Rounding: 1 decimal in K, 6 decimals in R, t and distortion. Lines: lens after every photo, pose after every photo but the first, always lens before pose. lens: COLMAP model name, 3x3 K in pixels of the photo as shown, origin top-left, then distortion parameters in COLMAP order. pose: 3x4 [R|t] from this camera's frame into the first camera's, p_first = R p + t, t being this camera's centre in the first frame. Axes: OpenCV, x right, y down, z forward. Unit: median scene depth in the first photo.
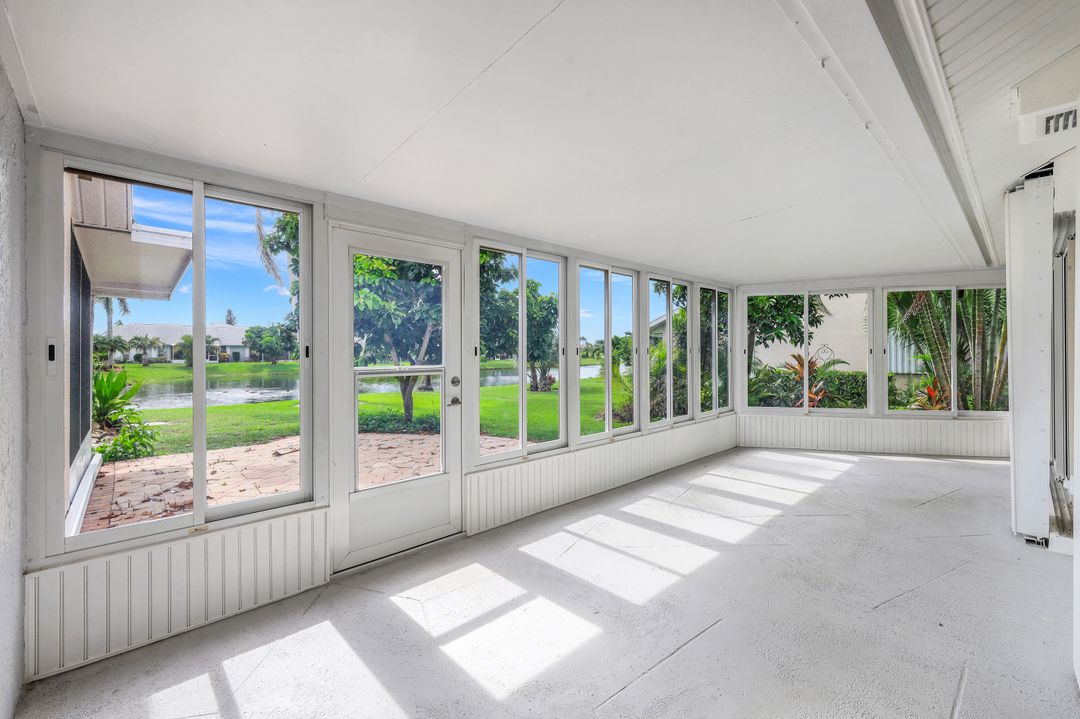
lens RADIAL K [[451.8, 0, 536.0], [0, 451.8, 357.7], [0, 0, 1]] dist [0.002482, -0.000185]
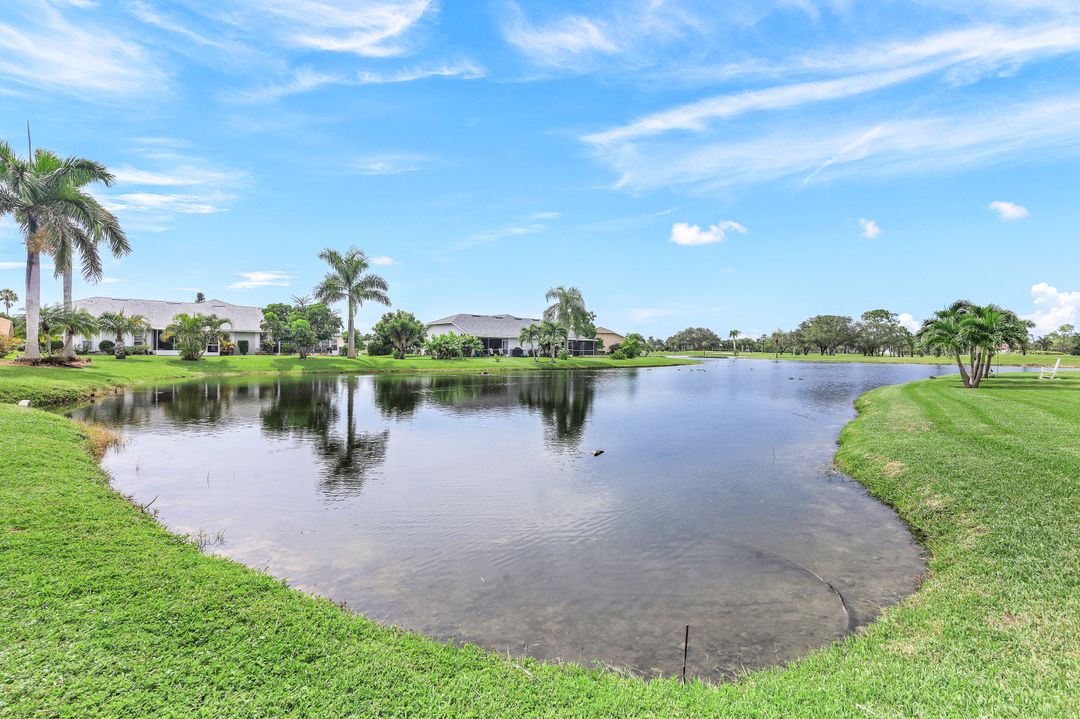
lens RADIAL K [[498.4, 0, 539.7], [0, 498.4, 354.5], [0, 0, 1]] dist [0.003252, -0.000343]
pose [[0.999737, 0.011584, 0.019793, -0.992578], [-0.011571, 0.999933, -0.000806, 0.020645], [-0.019801, 0.000576, 0.999804, 0.974339]]
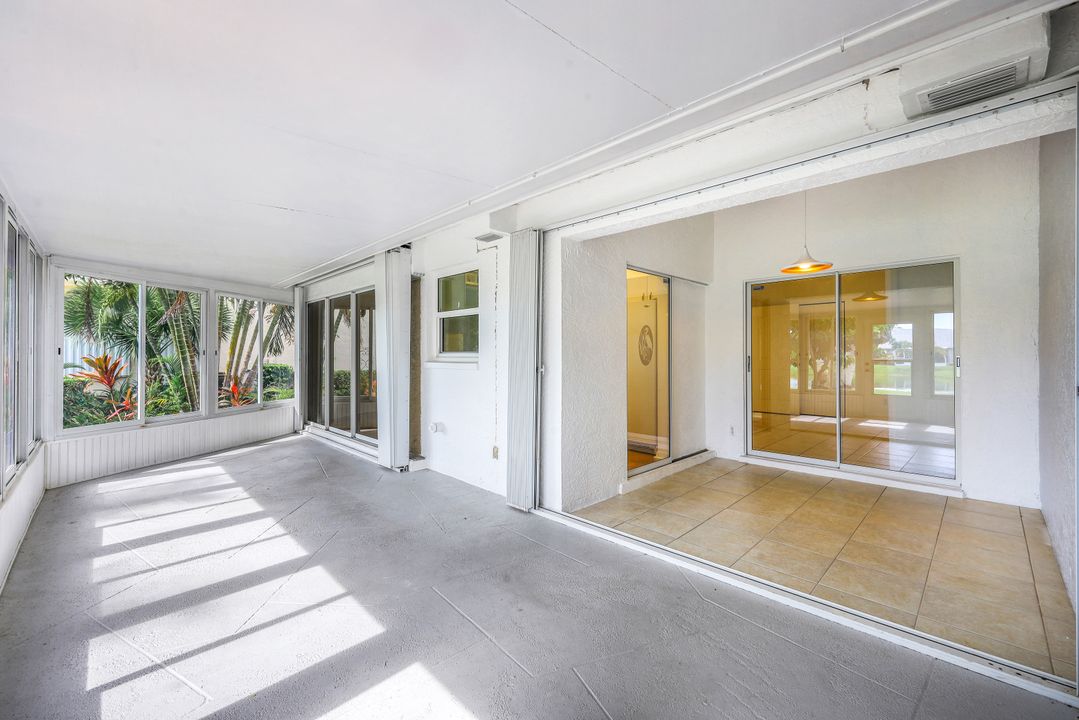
lens RADIAL K [[451.4, 0, 535.4], [0, 451.4, 354.7], [0, 0, 1]] dist [0.002482, -0.000185]
pose [[-0.046865, 0.007529, 0.998873, -0.061975], [0.008969, 0.999934, -0.007117, 0.000860], [-0.998861, 0.008625, -0.046930, 0.067015]]
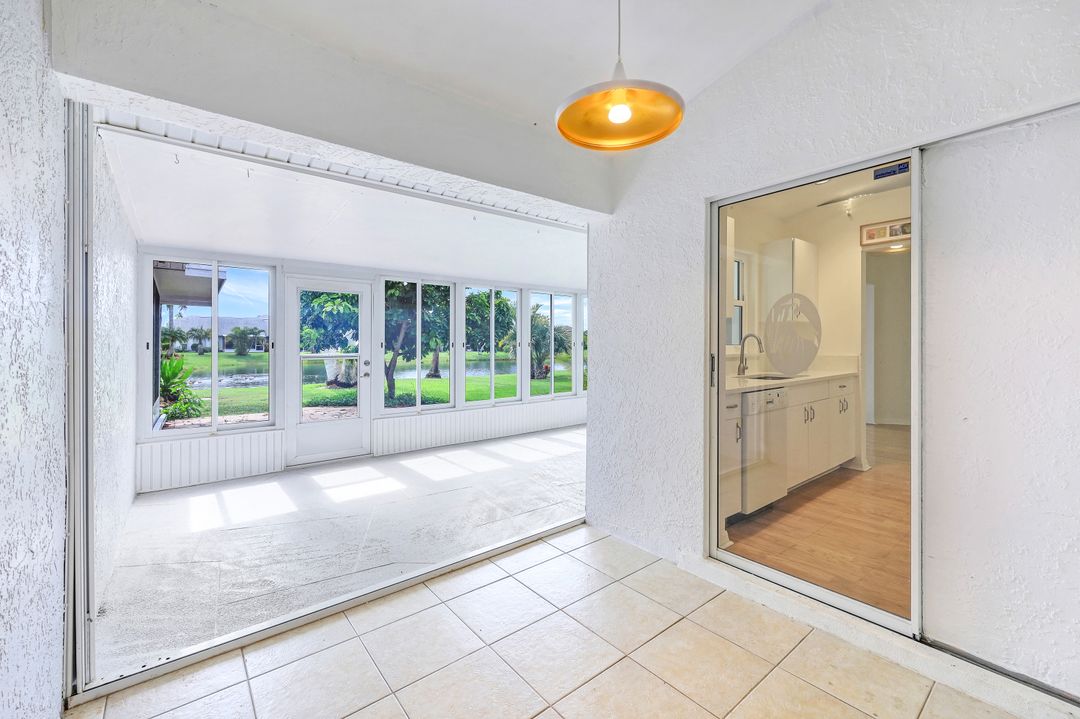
lens RADIAL K [[440.7, 0, 533.1], [0, 440.7, 348.3], [0, 0, 1]] dist [-0.003906, 0.000149]
pose [[0.997818, 0.004251, -0.065889, 0.074319], [-0.004298, 0.999991, -0.000578, -0.000461], [0.065886, 0.000860, 0.997827, -0.079616]]
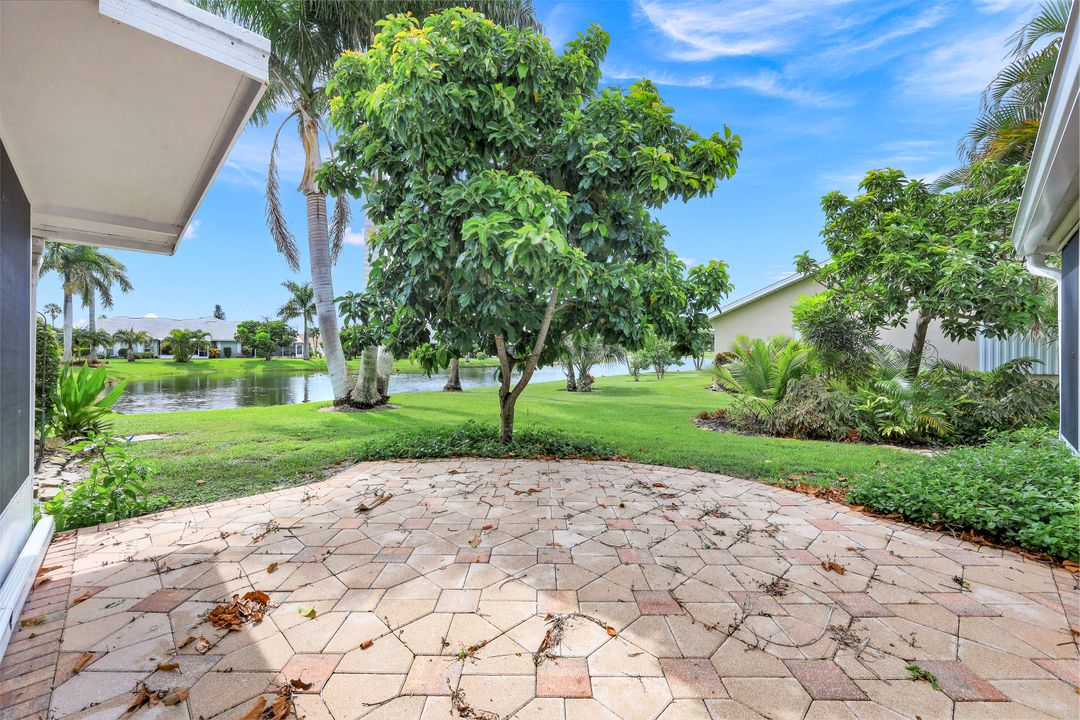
lens RADIAL K [[451.8, 0, 543.0], [0, 451.8, 356.6], [0, 0, 1]] dist [0.002482, -0.000185]
pose [[0.999621, 0.005928, 0.026893, -0.092914], [-0.005995, 0.999979, 0.002390, 0.002888], [-0.026878, -0.002550, 0.999635, 0.106219]]
